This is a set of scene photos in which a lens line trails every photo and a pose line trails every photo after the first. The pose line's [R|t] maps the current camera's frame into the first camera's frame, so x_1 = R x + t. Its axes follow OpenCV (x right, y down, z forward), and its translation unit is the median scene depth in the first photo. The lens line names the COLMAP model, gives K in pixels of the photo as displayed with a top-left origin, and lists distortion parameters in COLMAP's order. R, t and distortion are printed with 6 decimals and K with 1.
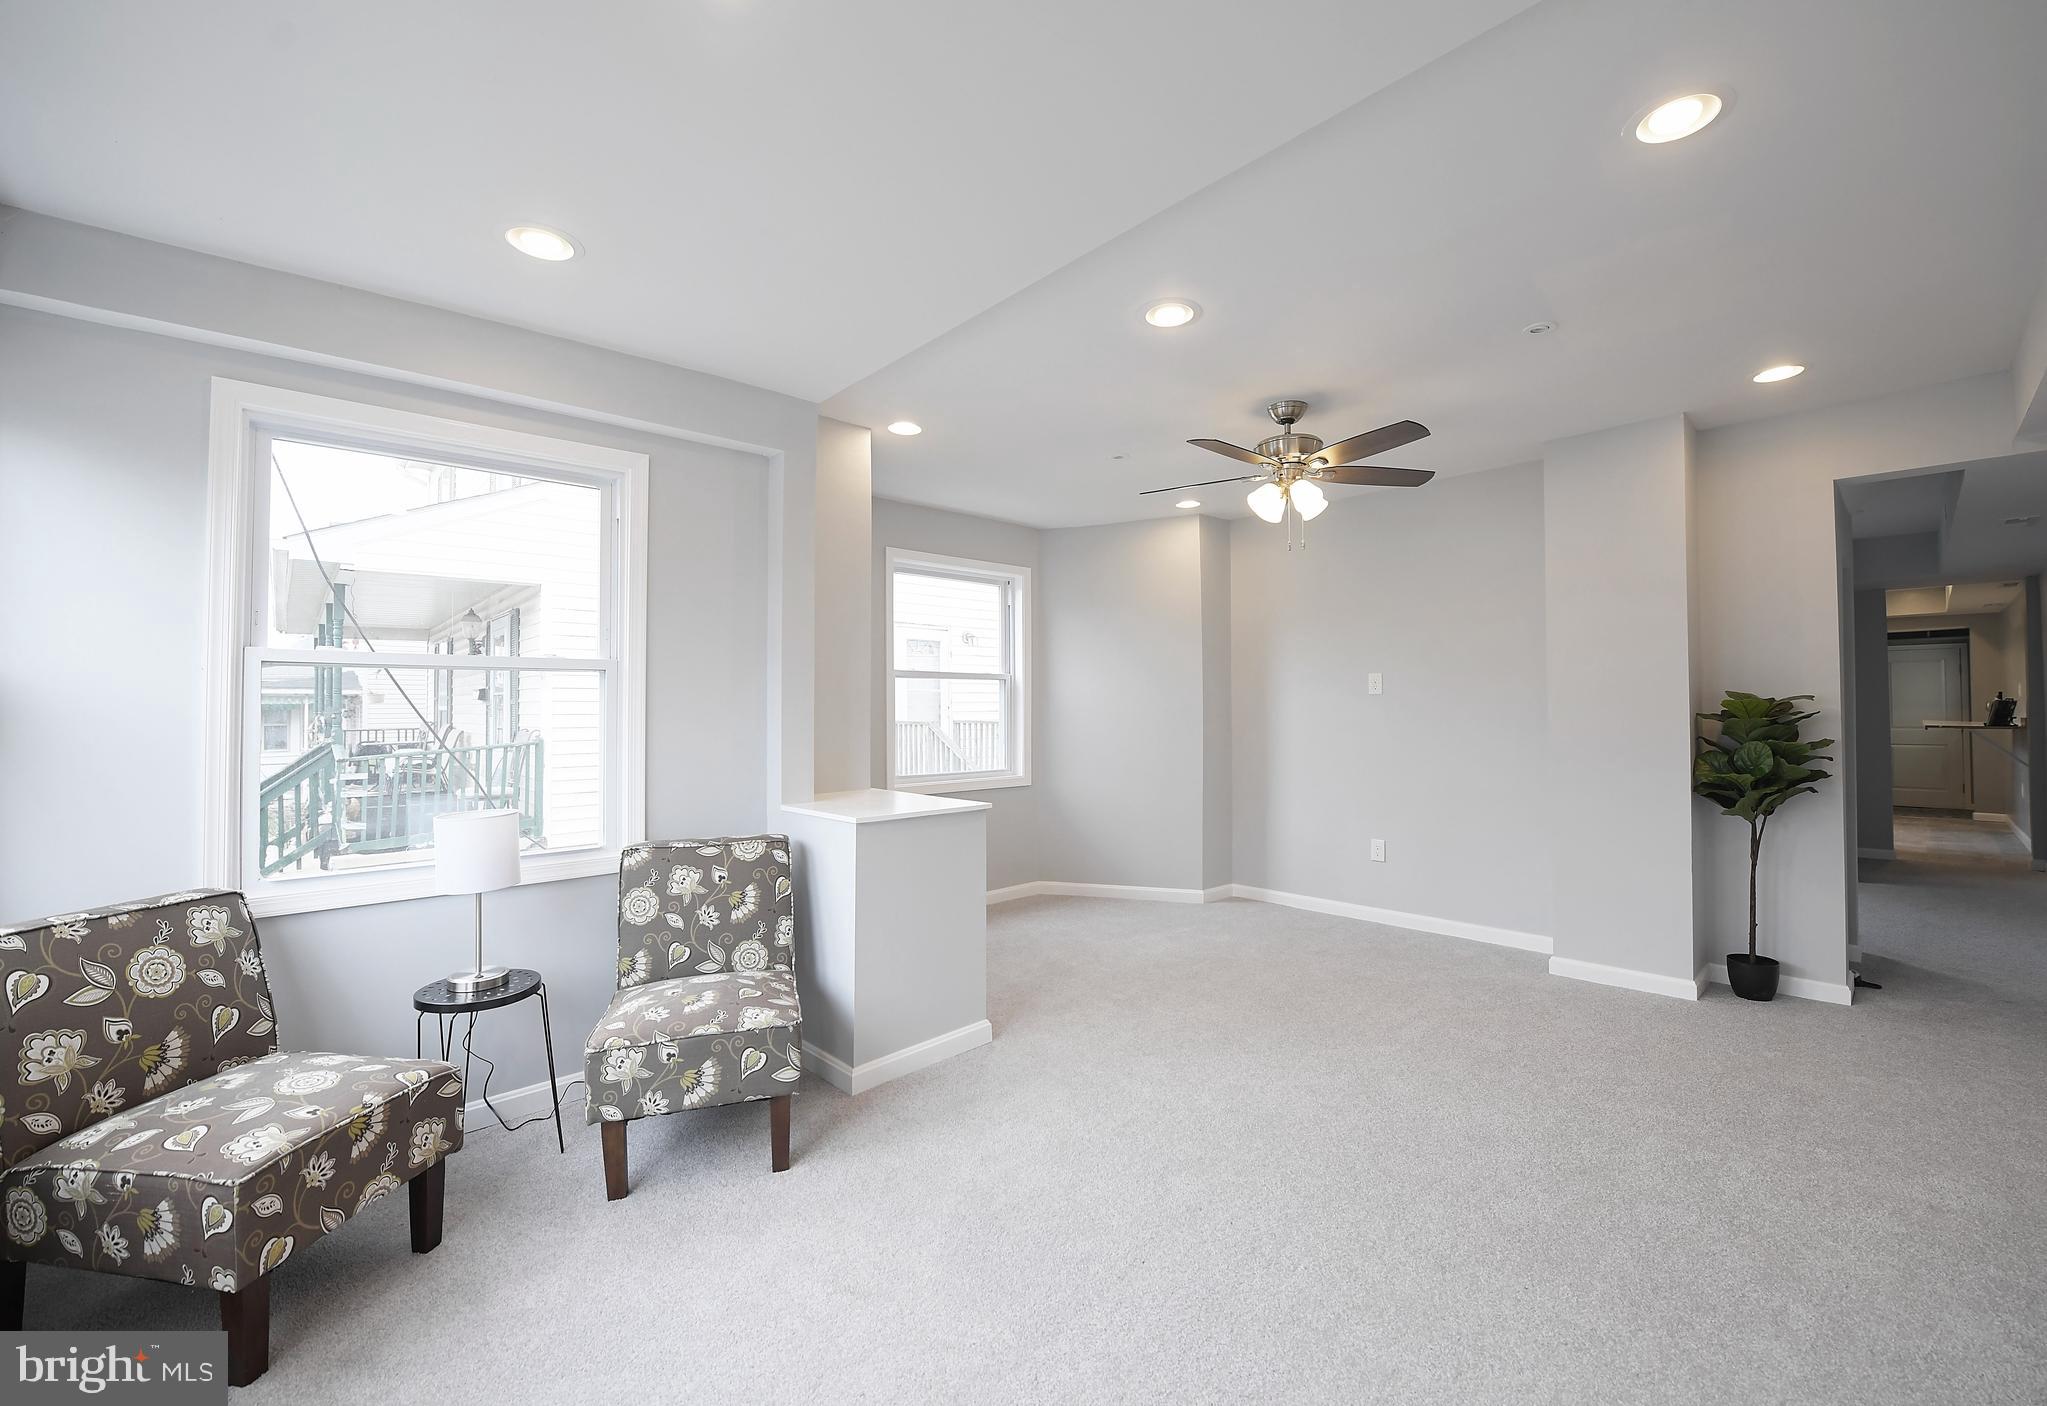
lens RADIAL K [[905.2, 0, 1023.5], [0, 905.2, 703.0], [0, 0, 1]] dist [-0.037414, 0.000057]
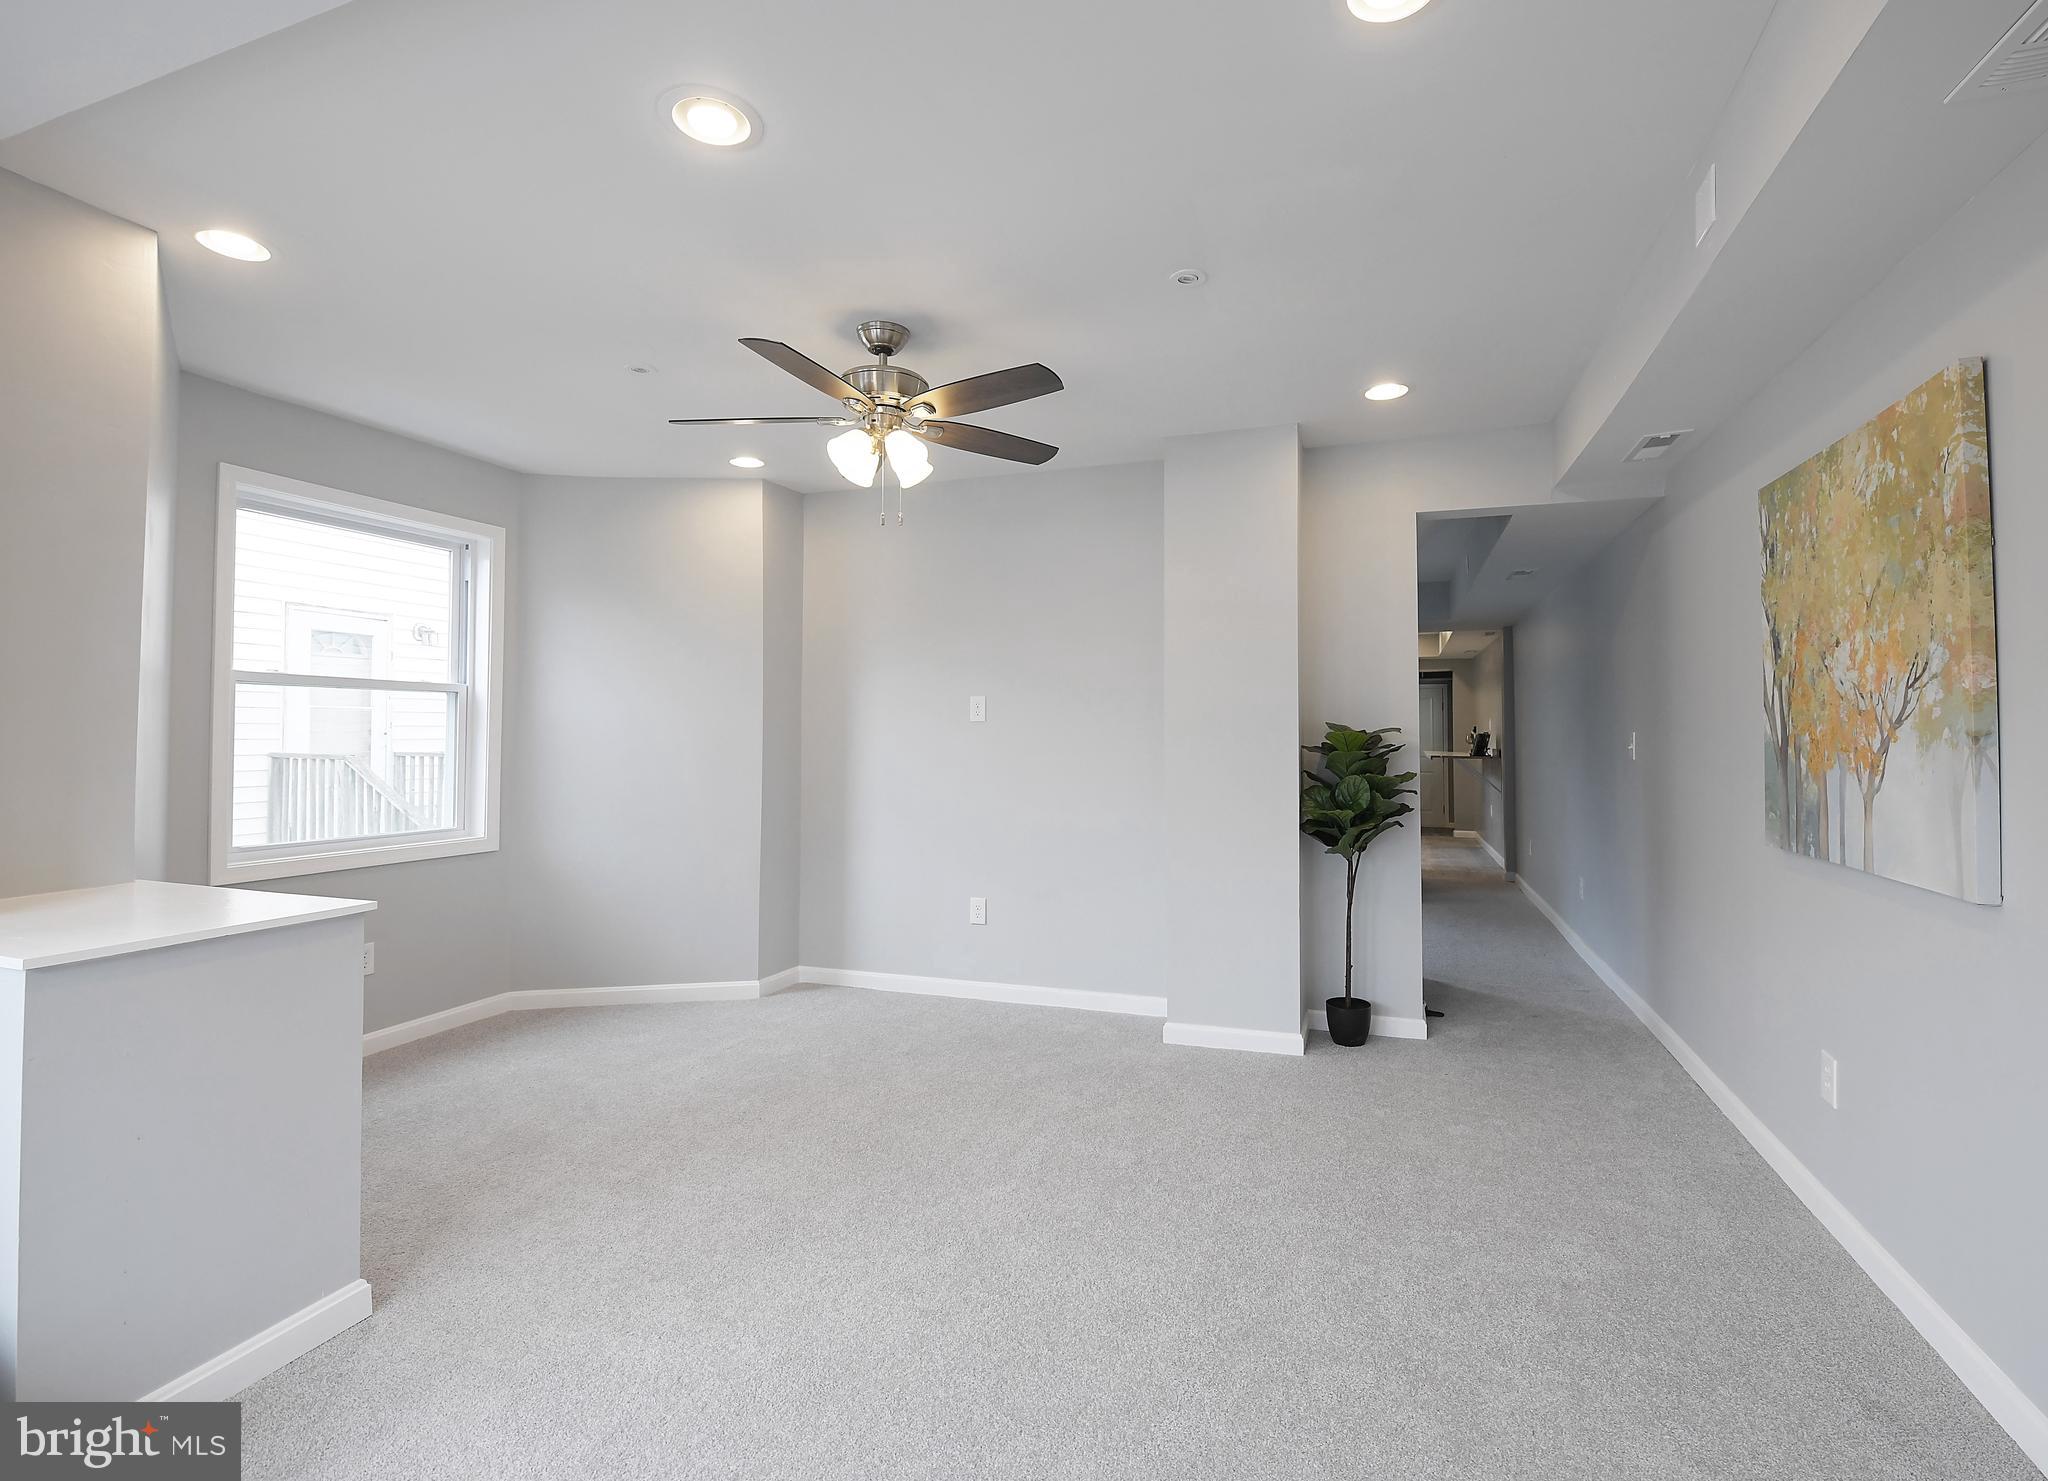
lens RADIAL K [[919.1, 0, 1032.4], [0, 919.1, 700.1], [0, 0, 1]] dist [0.001491, -0.000120]
pose [[0.892809, 0.023373, 0.449829, 0.064957], [-0.008760, 0.999365, -0.034540, -0.000771], [-0.450351, 0.026898, 0.892447, 0.258373]]
